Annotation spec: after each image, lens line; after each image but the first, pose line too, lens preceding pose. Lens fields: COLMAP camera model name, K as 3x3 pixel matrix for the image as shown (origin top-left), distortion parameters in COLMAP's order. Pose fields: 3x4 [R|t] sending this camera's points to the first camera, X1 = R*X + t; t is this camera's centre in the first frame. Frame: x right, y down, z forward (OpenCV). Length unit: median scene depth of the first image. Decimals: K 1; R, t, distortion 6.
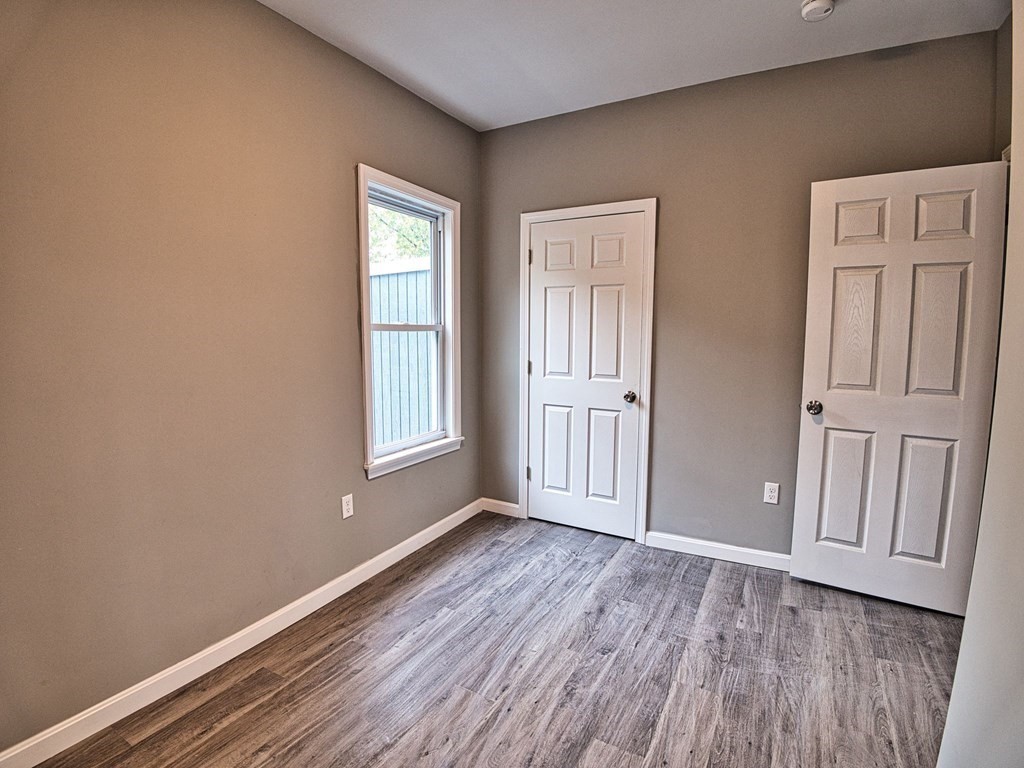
lens RADIAL K [[500.1, 0, 510.6], [0, 500.1, 373.9], [0, 0, 1]] dist [-0.042990, -0.009526]
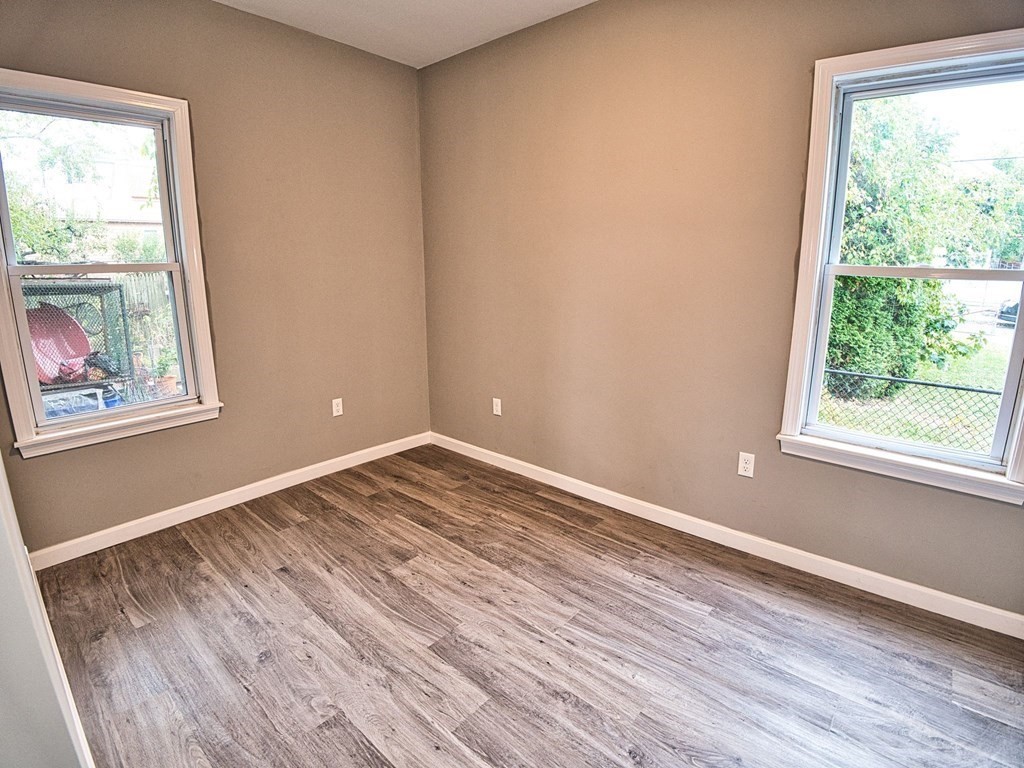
lens RADIAL K [[500.1, 0, 510.6], [0, 500.1, 373.9], [0, 0, 1]] dist [-0.042990, -0.009526]
pose [[-0.197970, 0.205532, -0.958418, 0.800571], [-0.095297, 0.969102, 0.227508, -0.087036], [0.975565, 0.136374, -0.172267, 0.925074]]
